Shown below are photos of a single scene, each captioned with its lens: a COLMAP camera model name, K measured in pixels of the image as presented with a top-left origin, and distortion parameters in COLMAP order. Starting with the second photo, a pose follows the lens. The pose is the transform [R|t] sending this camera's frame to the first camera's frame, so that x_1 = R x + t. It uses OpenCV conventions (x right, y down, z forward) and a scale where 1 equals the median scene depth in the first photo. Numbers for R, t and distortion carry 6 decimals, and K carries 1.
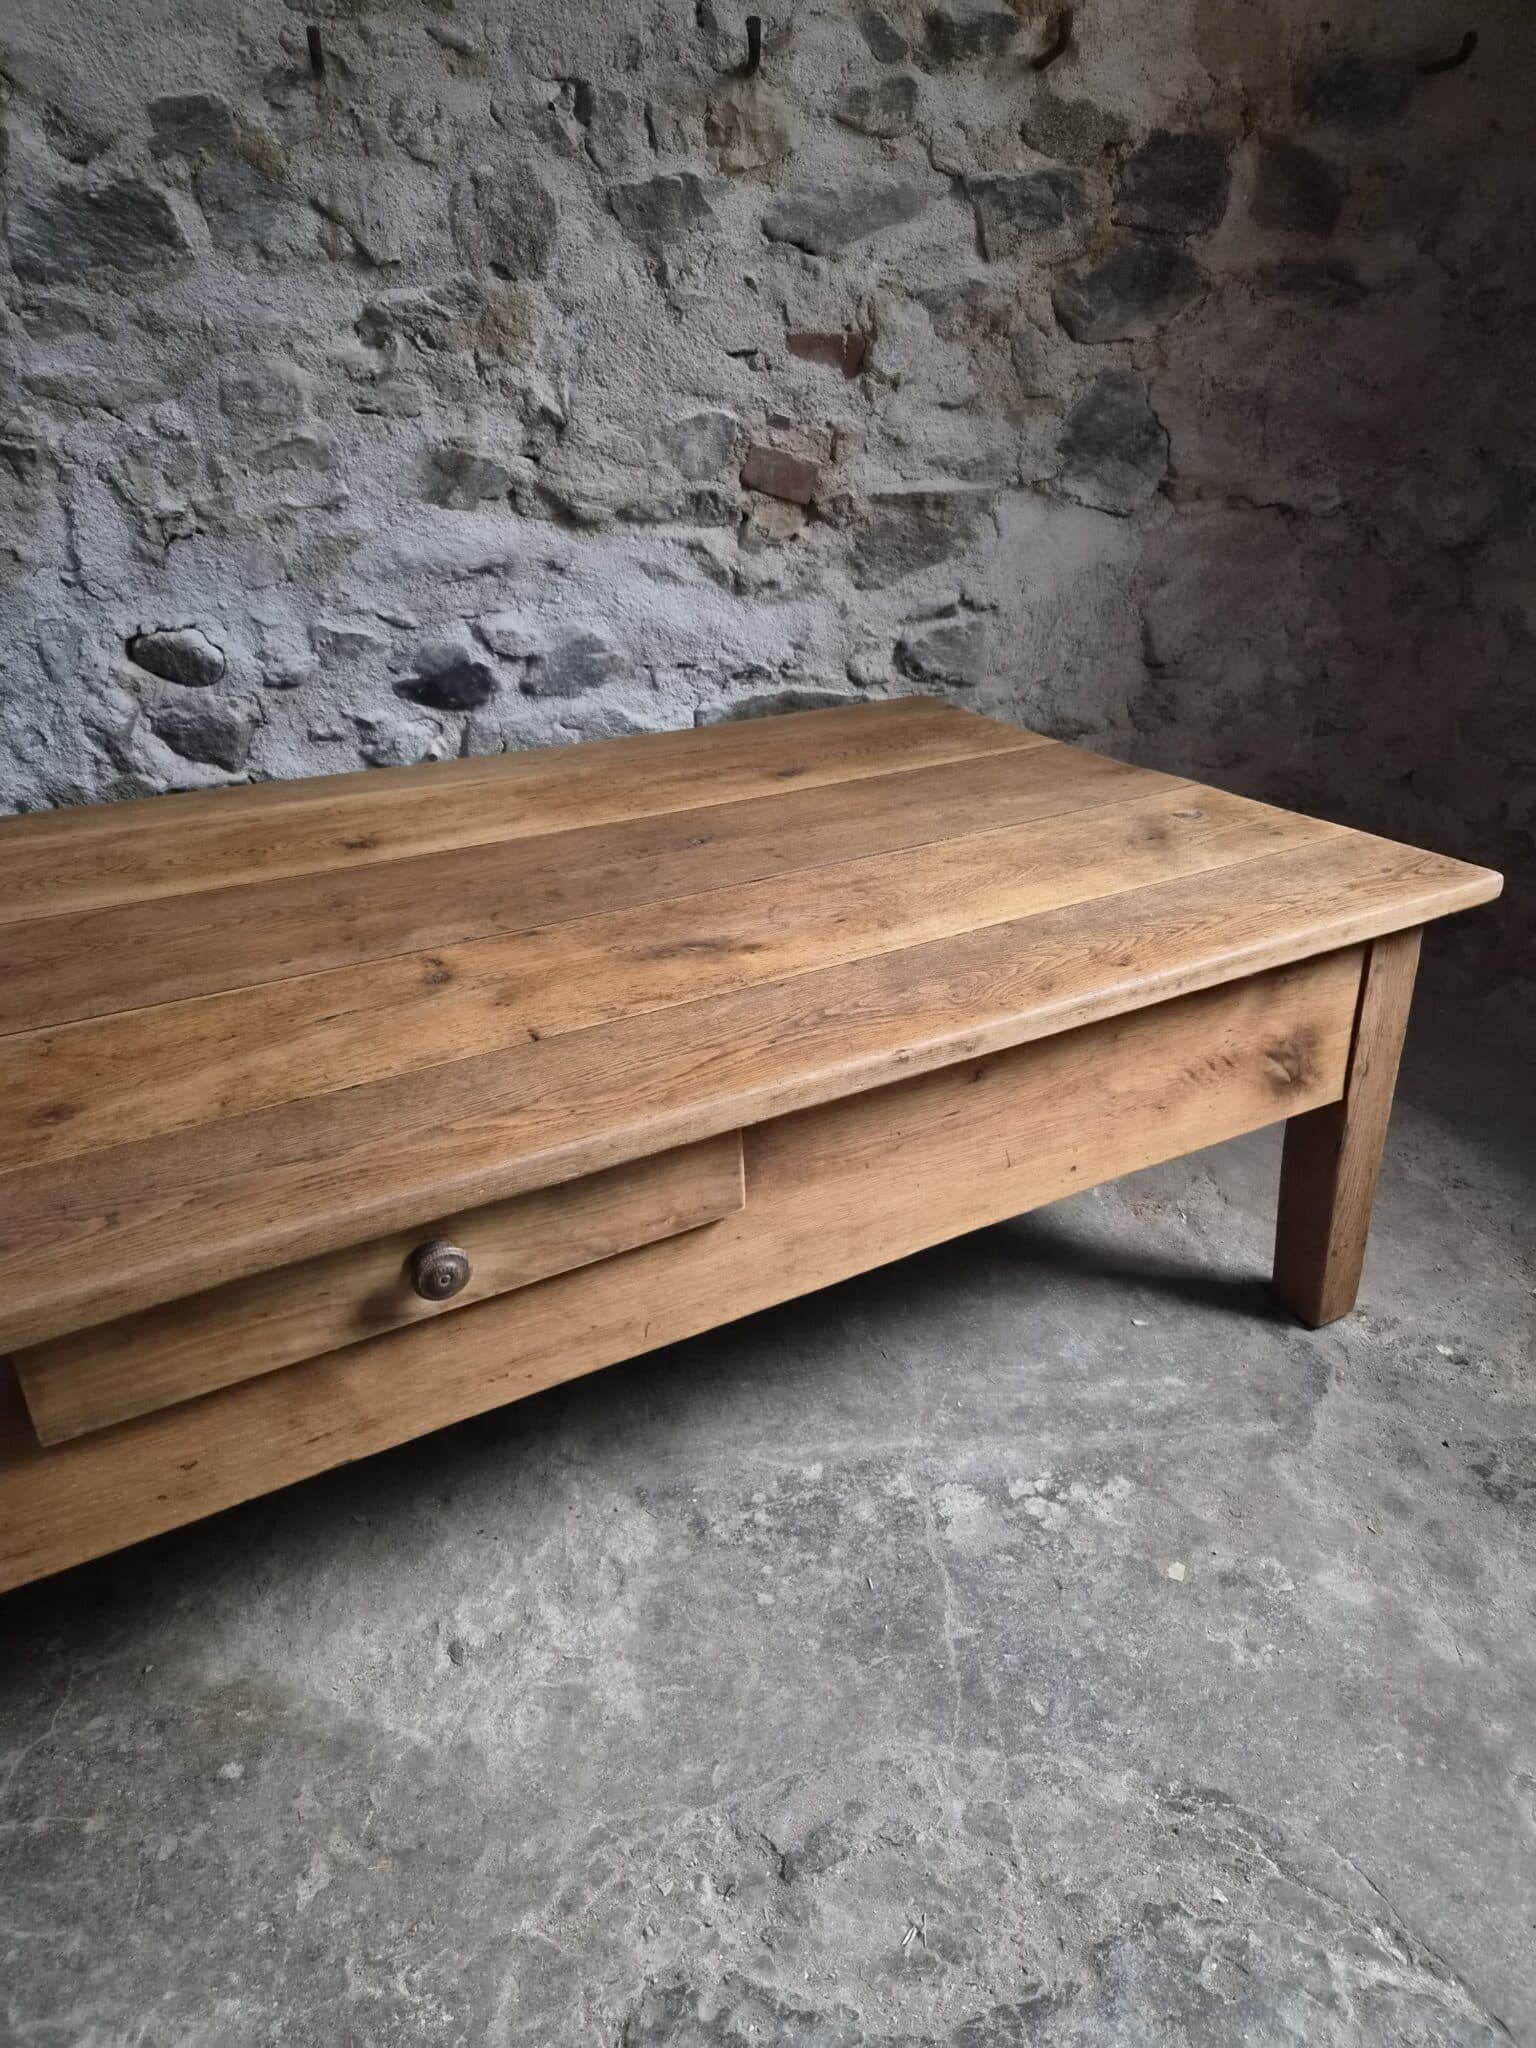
lens RADIAL K [[1367.8, 0, 769.8], [0, 1367.8, 1018.5], [0, 0, 1]] dist [0.062638, -0.047546]
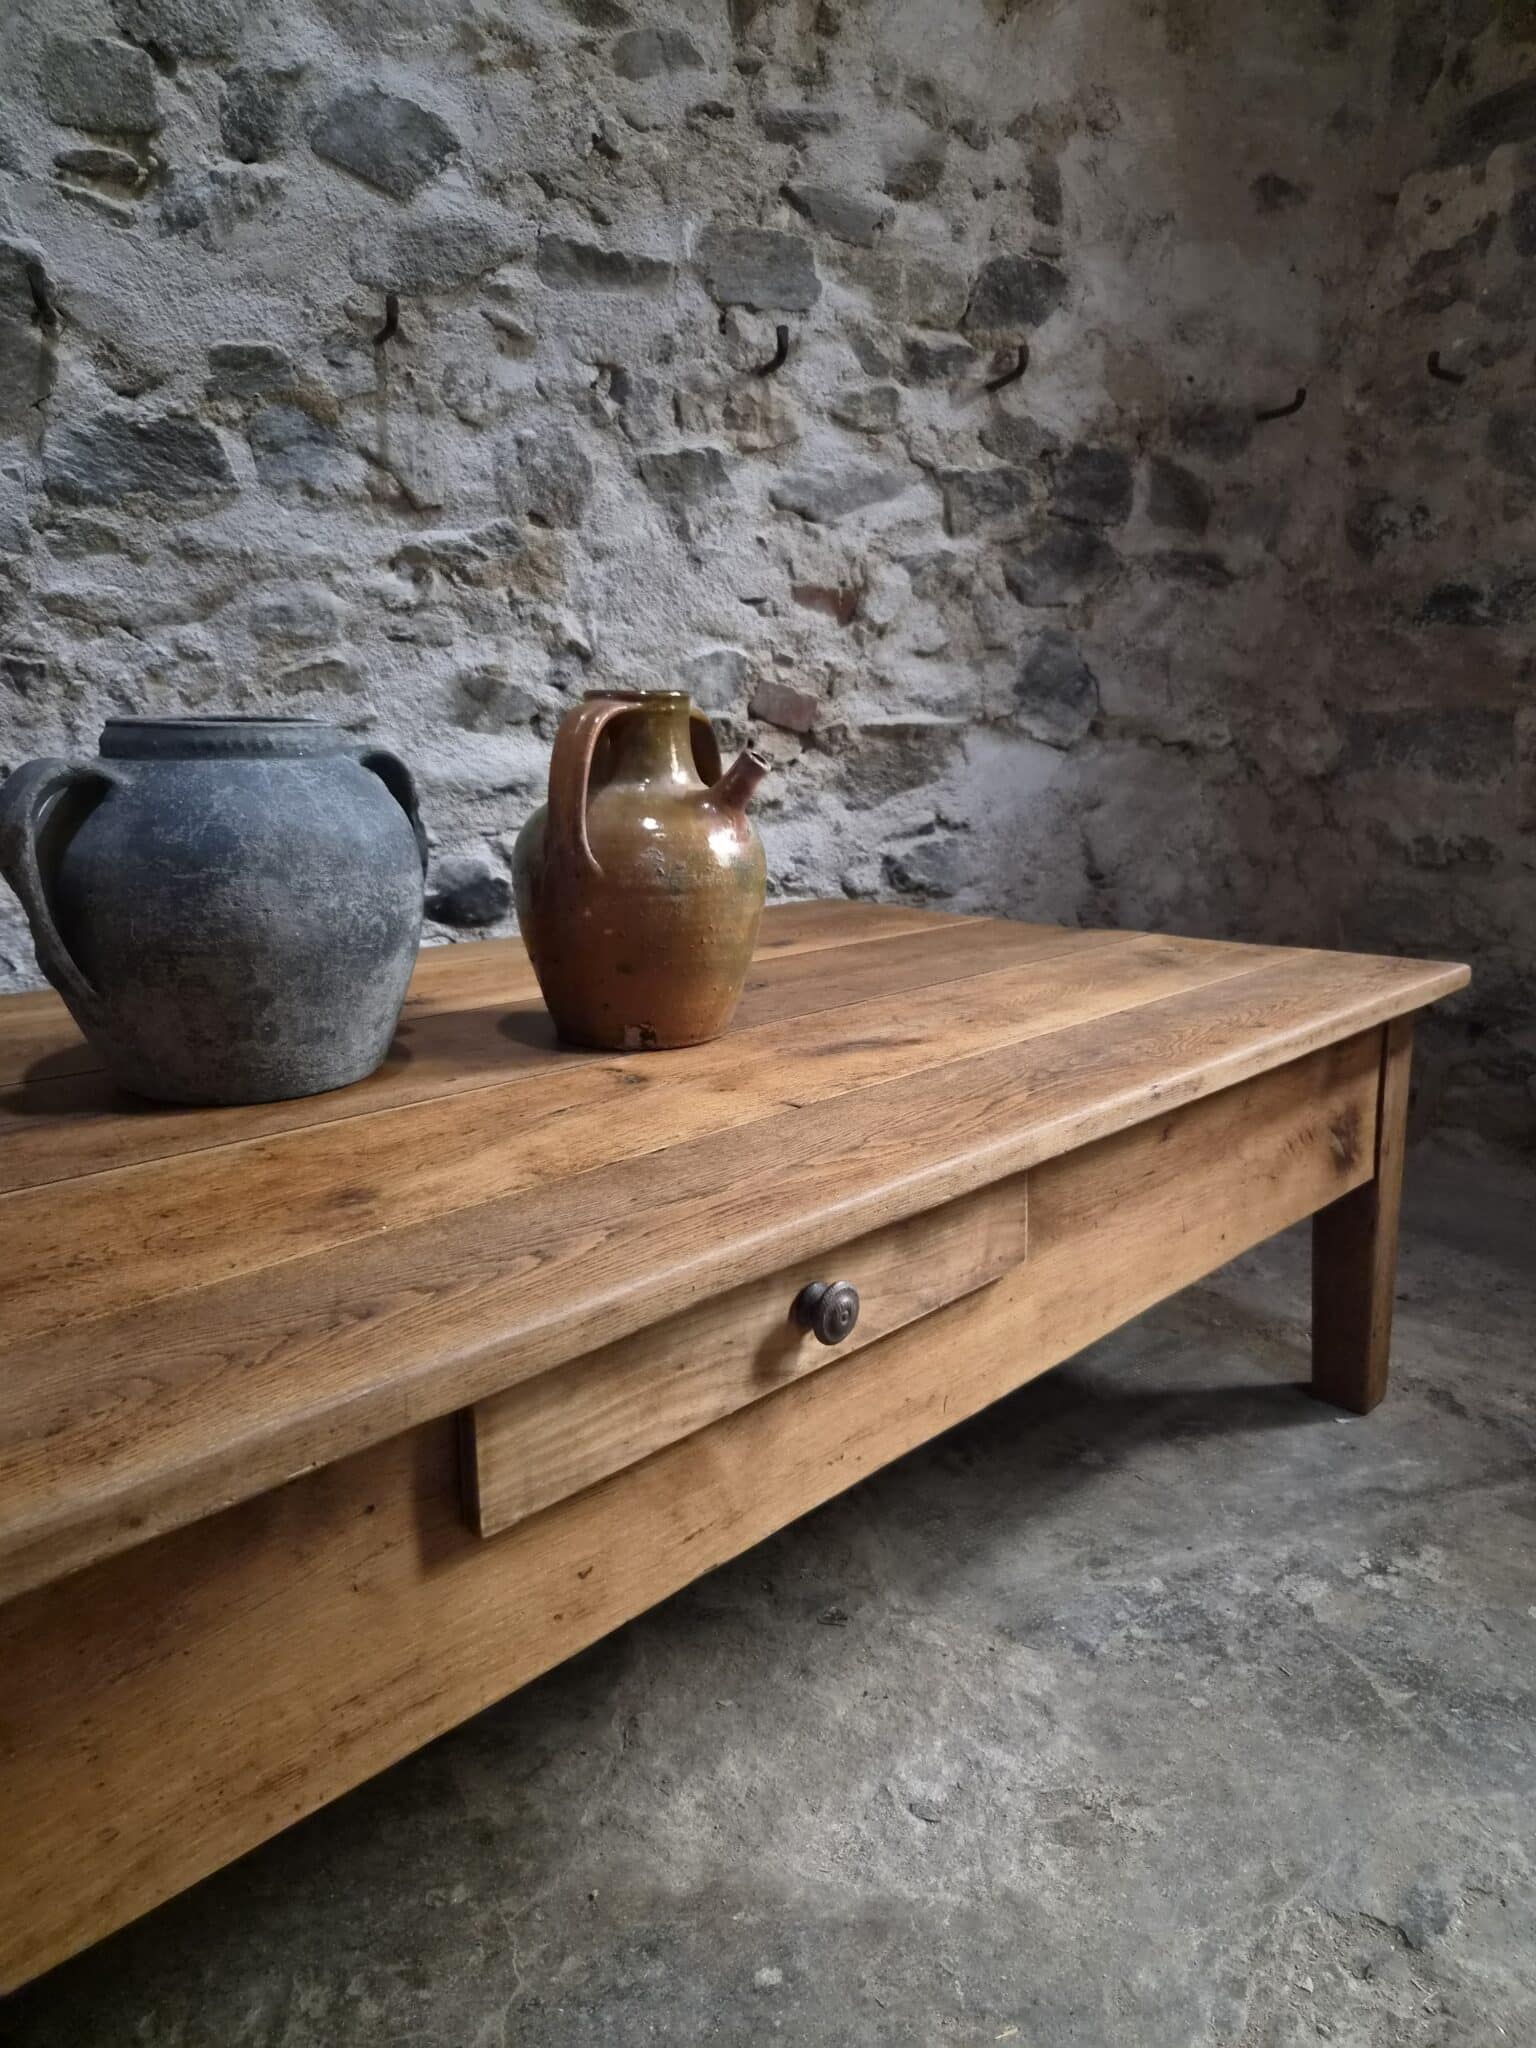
lens RADIAL K [[1382.0, 0, 781.8], [0, 1382.0, 1025.1], [0, 0, 1]] dist [0.059340, -0.046562]
pose [[0.964145, -0.043869, 0.261725, -0.294665], [0.103205, 0.970588, -0.217502, 0.087247], [-0.244486, 0.236715, 0.940315, 0.035523]]
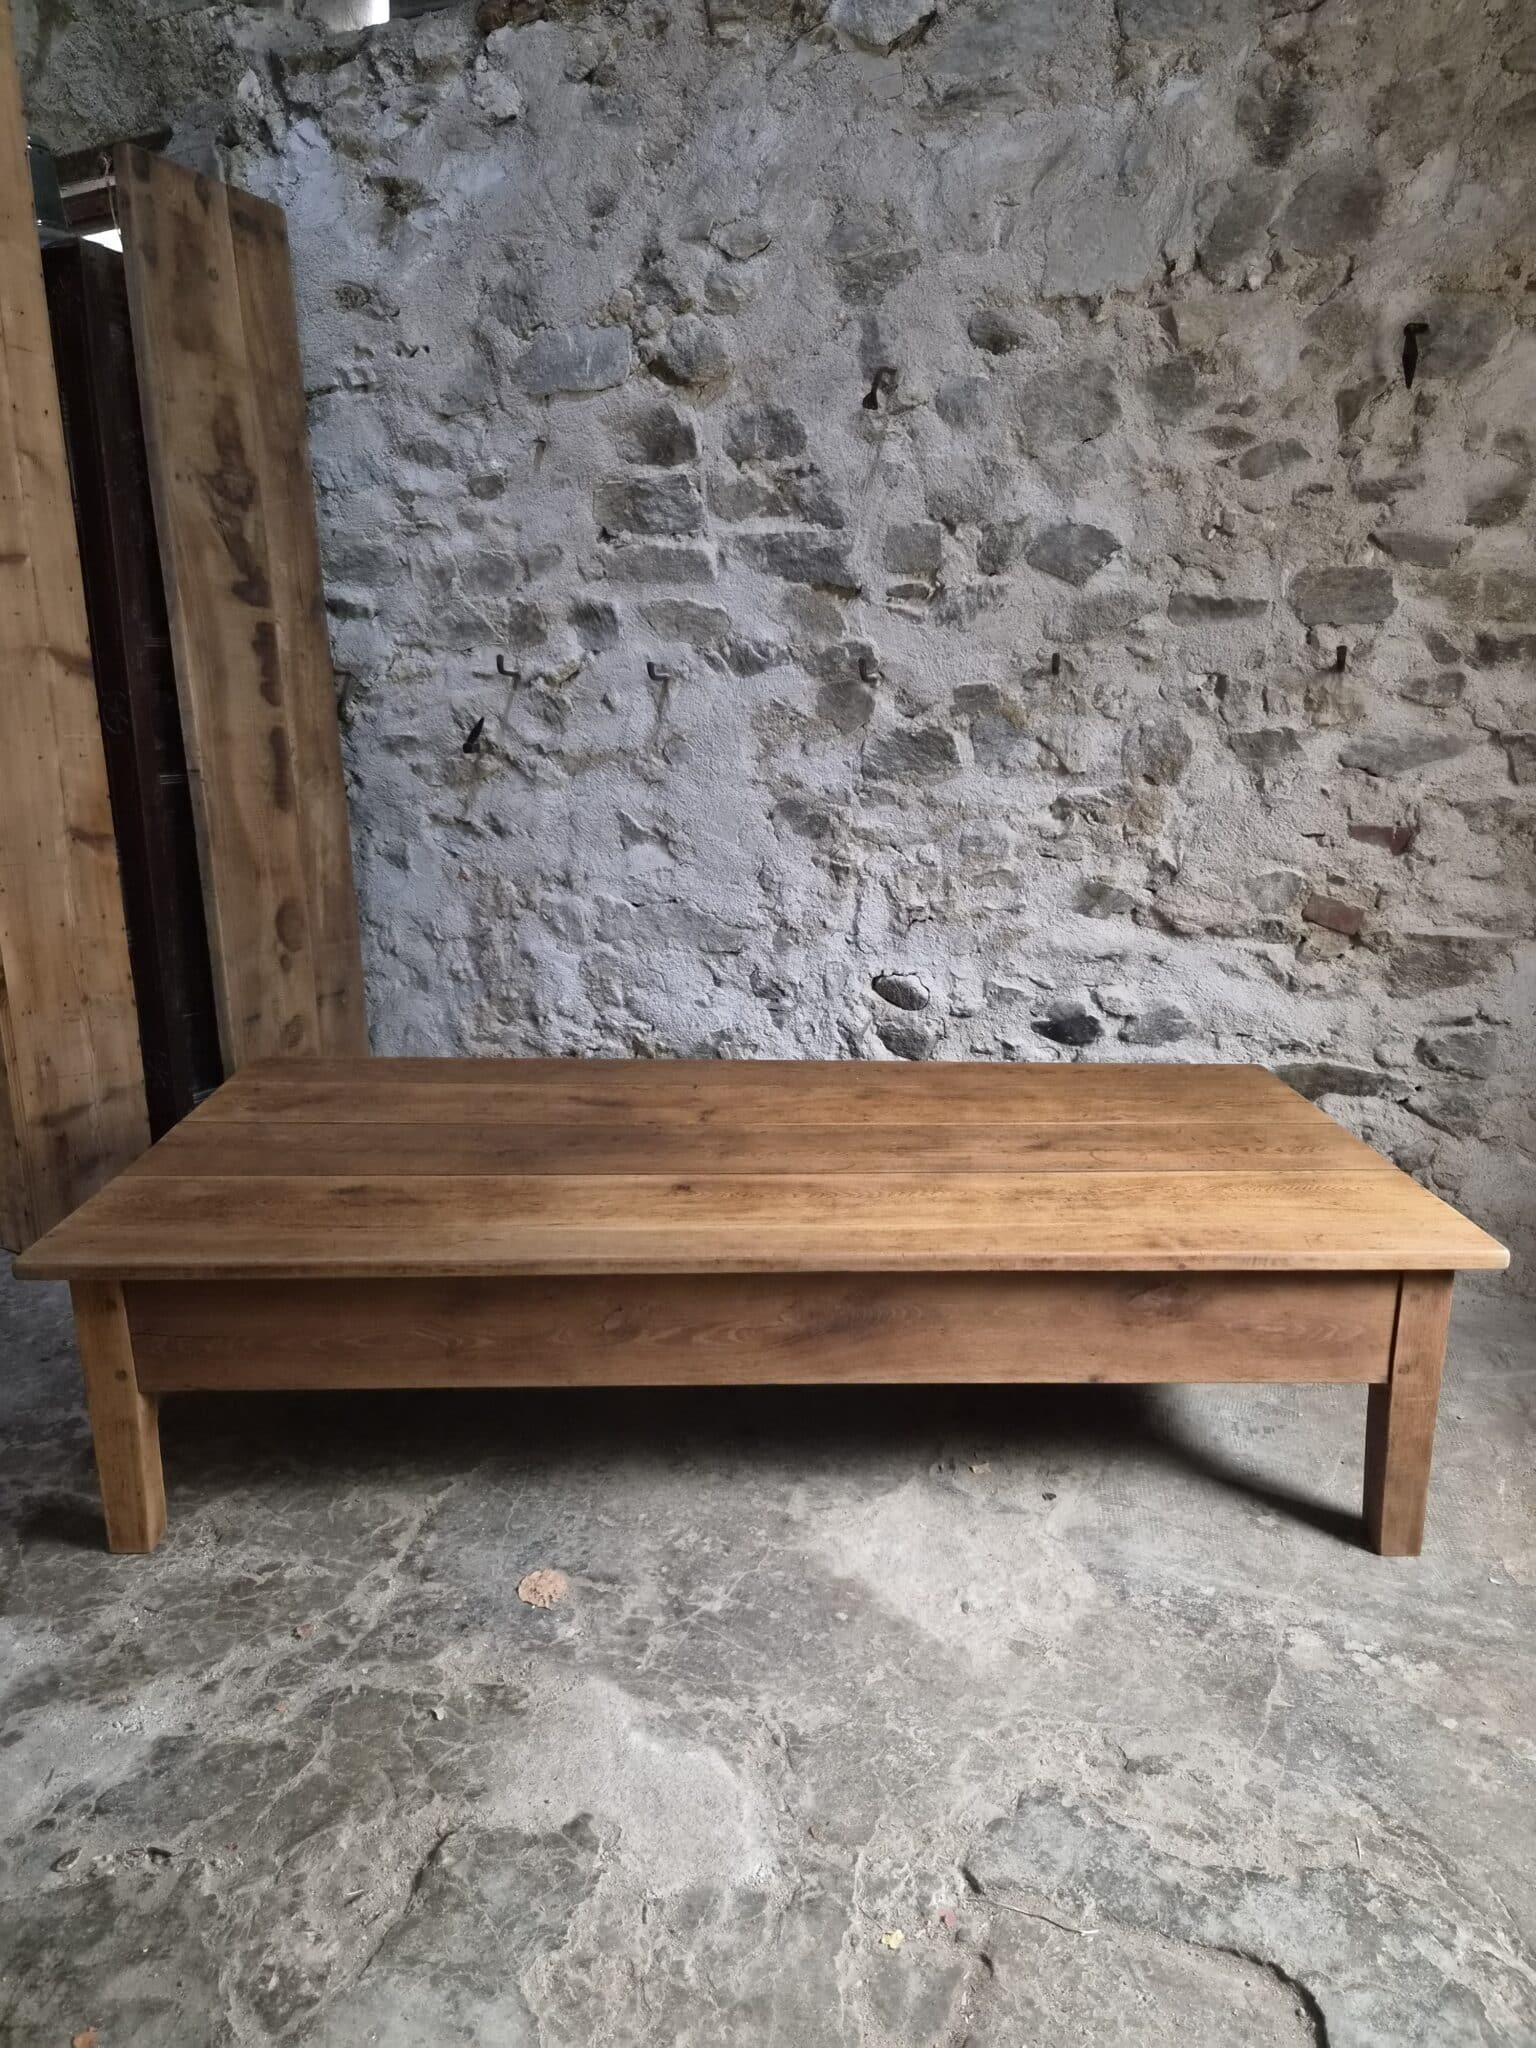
lens RADIAL K [[1363.6, 0, 762.2], [0, 1363.6, 1015.3], [0, 0, 1]] dist [0.074849, -0.066311]
pose [[0.889431, 0.123554, -0.440053, 0.120911], [-0.207224, 0.967141, -0.147294, 0.027585], [0.407395, 0.222198, 0.885809, -0.445292]]
